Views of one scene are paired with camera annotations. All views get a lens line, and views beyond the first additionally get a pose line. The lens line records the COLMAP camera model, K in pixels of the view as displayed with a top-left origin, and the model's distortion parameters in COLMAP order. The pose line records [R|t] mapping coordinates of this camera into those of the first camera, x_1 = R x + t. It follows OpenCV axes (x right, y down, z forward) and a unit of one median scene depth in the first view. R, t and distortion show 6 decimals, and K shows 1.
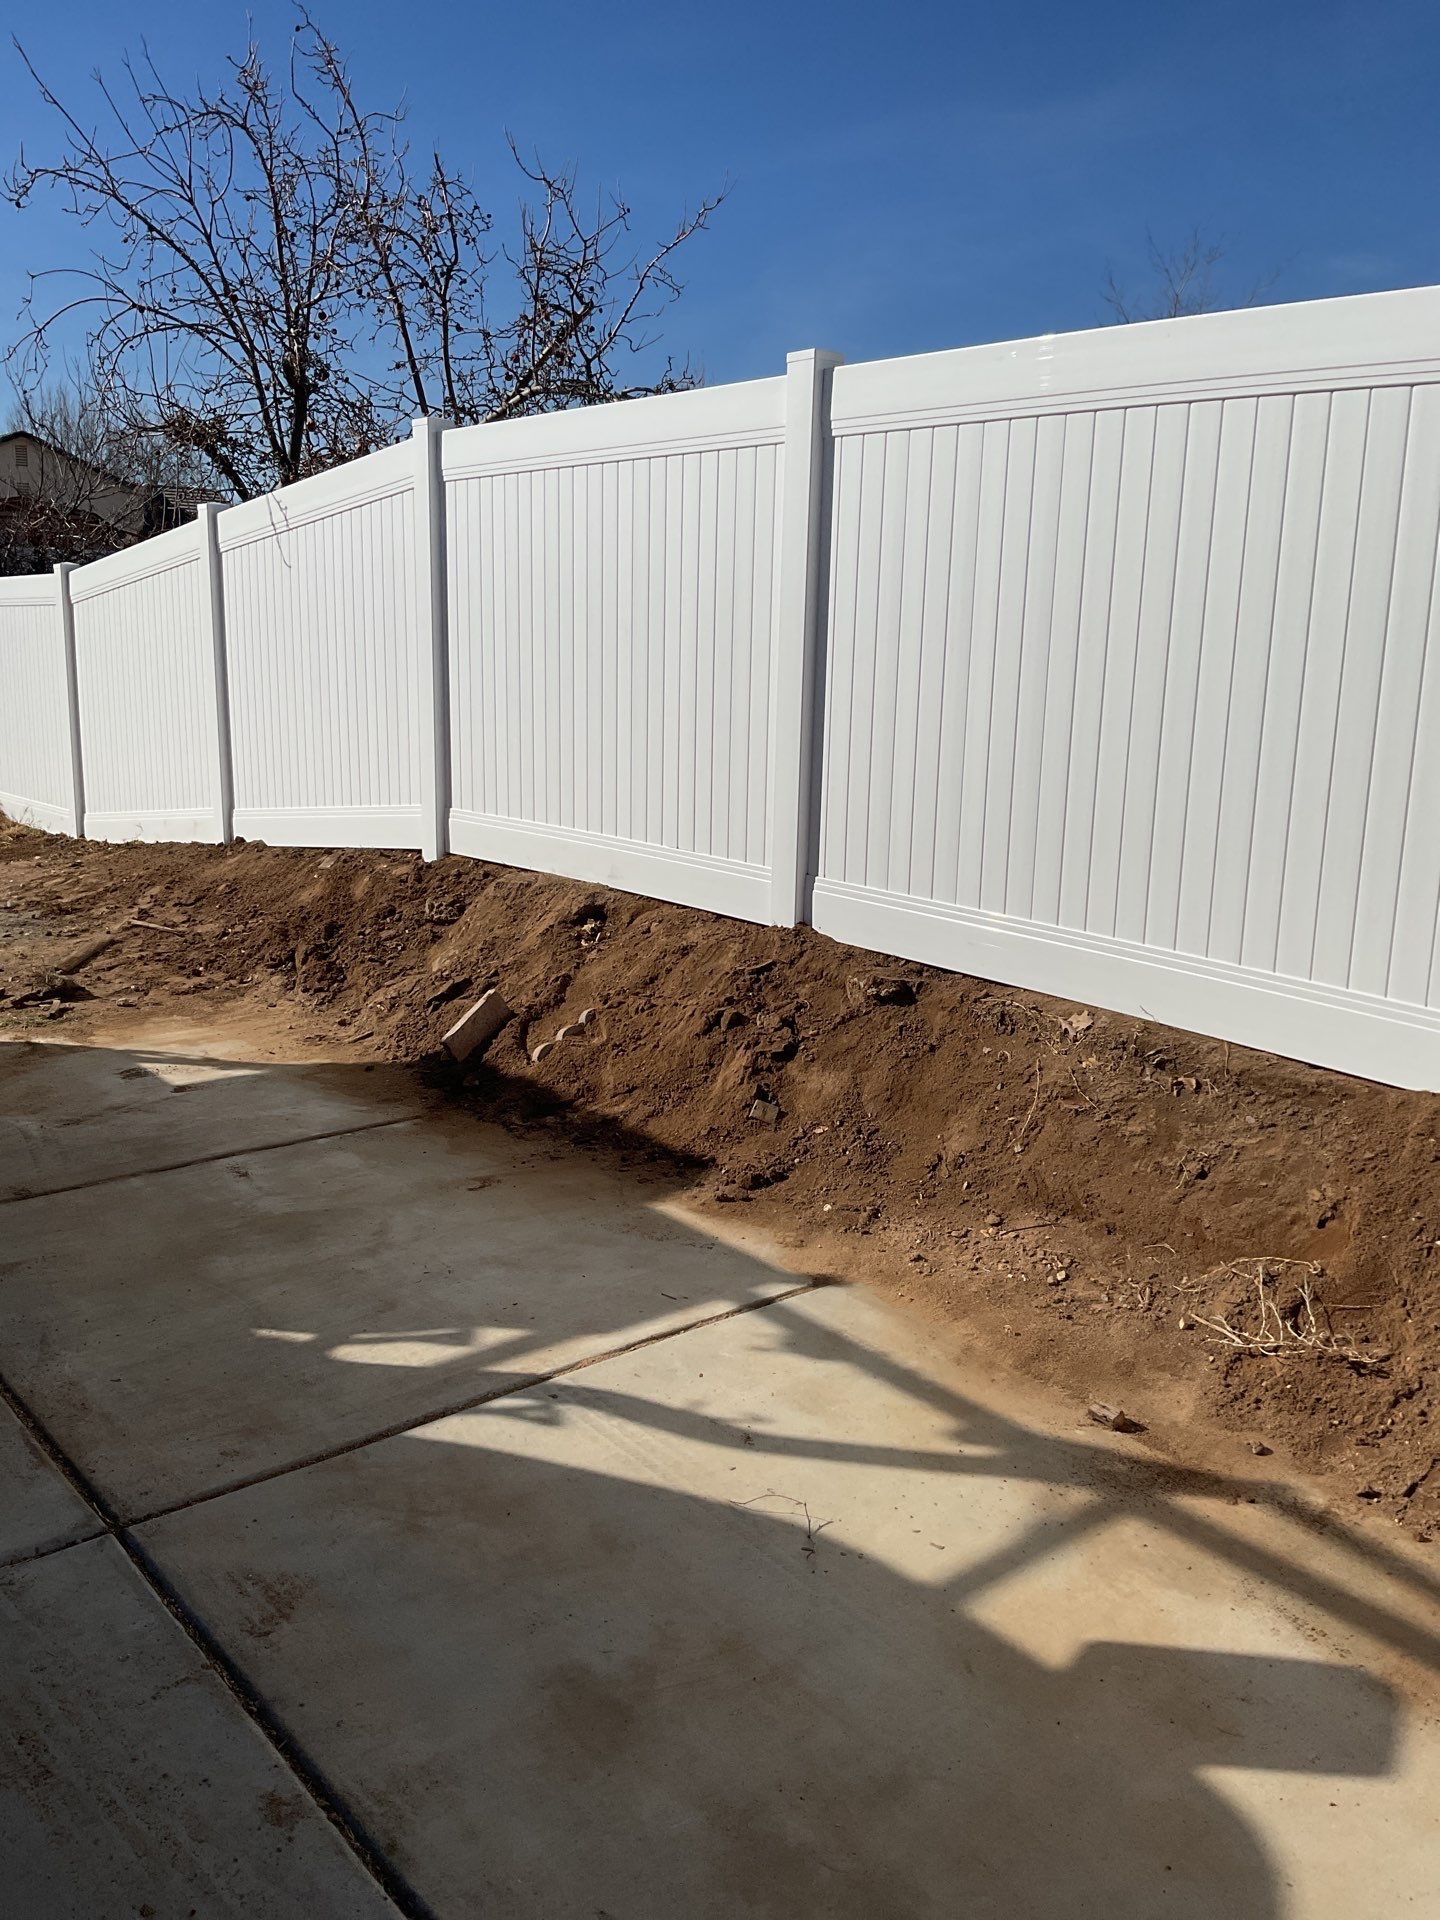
lens RADIAL K [[1557.3, 0, 713.1], [0, 1557.3, 961.6], [0, 0, 1]] dist [0.090012, -0.137815]
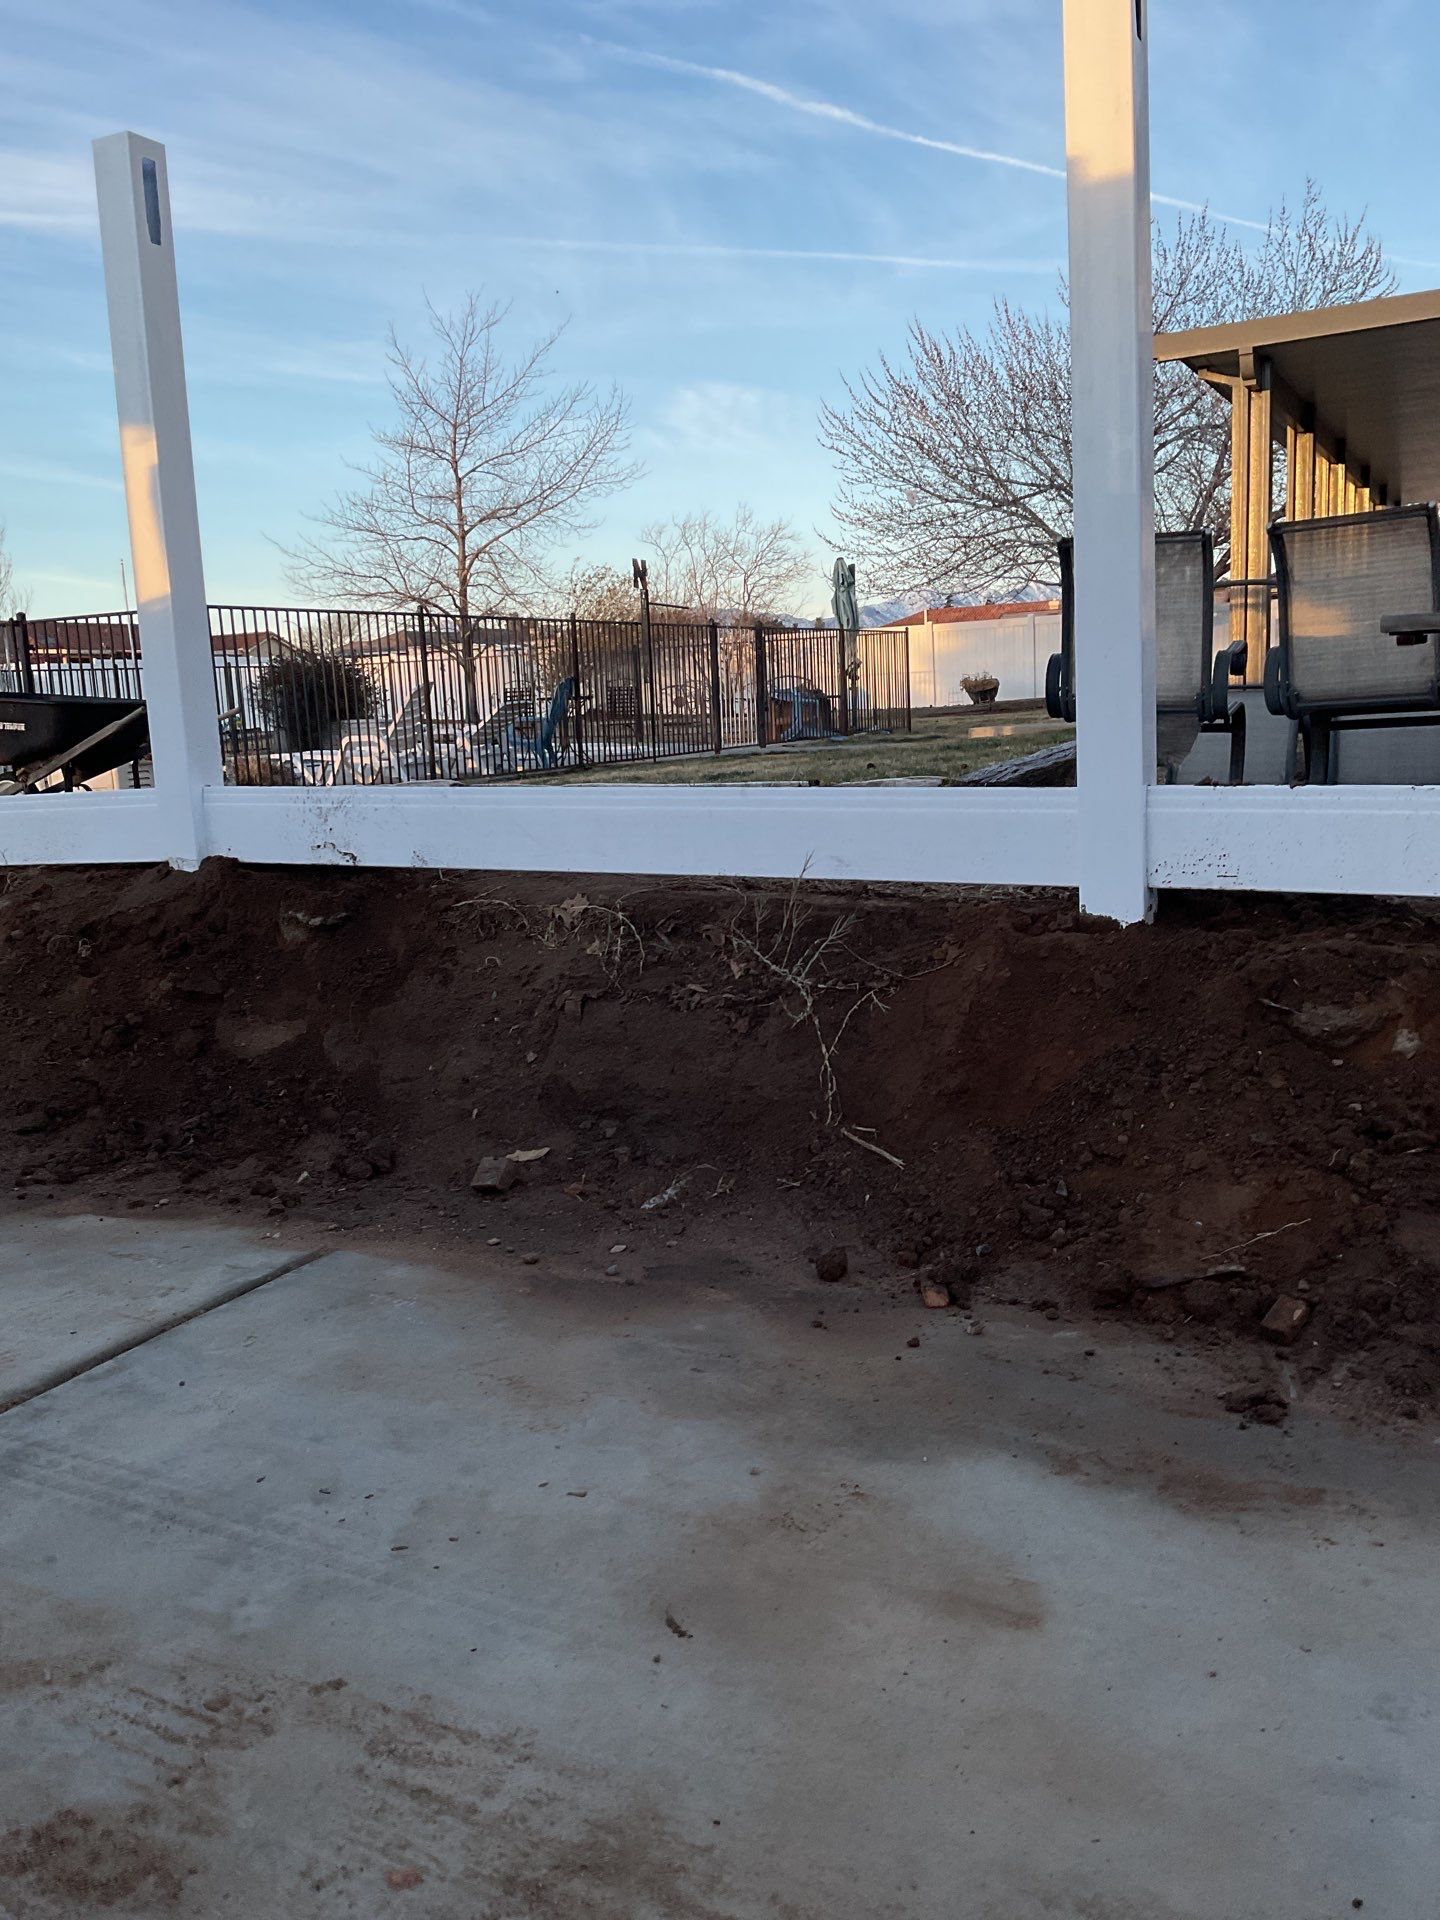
lens RADIAL K [[1557.3, 0, 714.5], [0, 1557.3, 958.2], [0, 0, 1]] dist [0.090012, -0.137815]
pose [[0.912721, -0.132443, 0.386523, -0.027372], [0.153374, 0.987885, -0.023670, 0.091121], [-0.378705, 0.080887, 0.921976, 0.171091]]
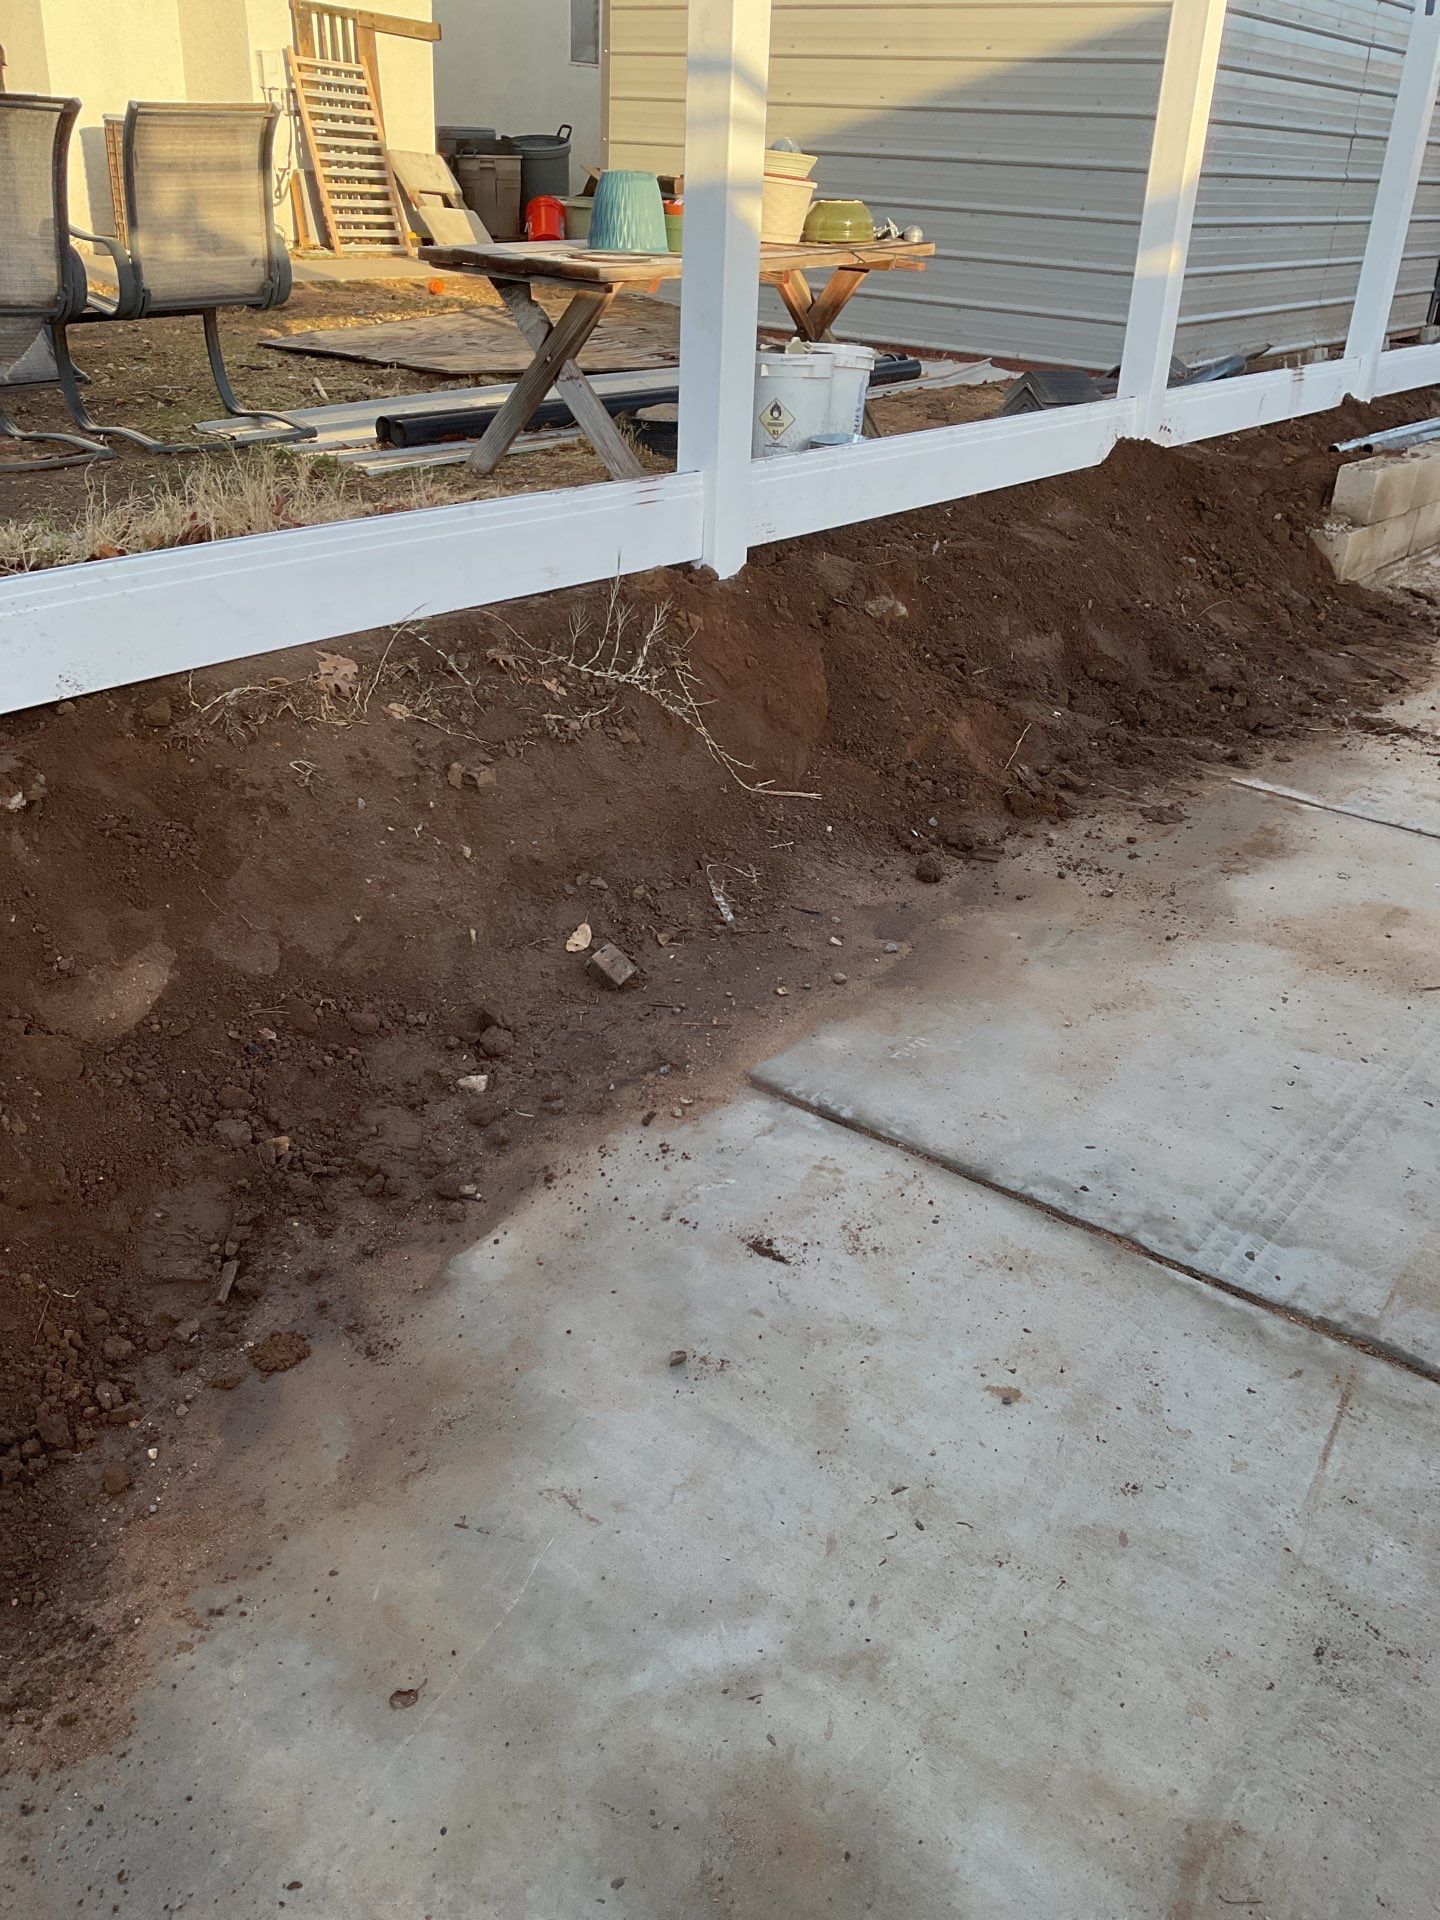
lens RADIAL K [[1557.3, 0, 720.3], [0, 1557.3, 928.7], [0, 0, 1]] dist [0.090012, -0.137815]
pose [[-0.218558, -0.470186, 0.855078, -0.404599], [0.156186, 0.848110, 0.506276, -0.170315], [-0.963244, 0.244201, -0.111925, 0.873982]]
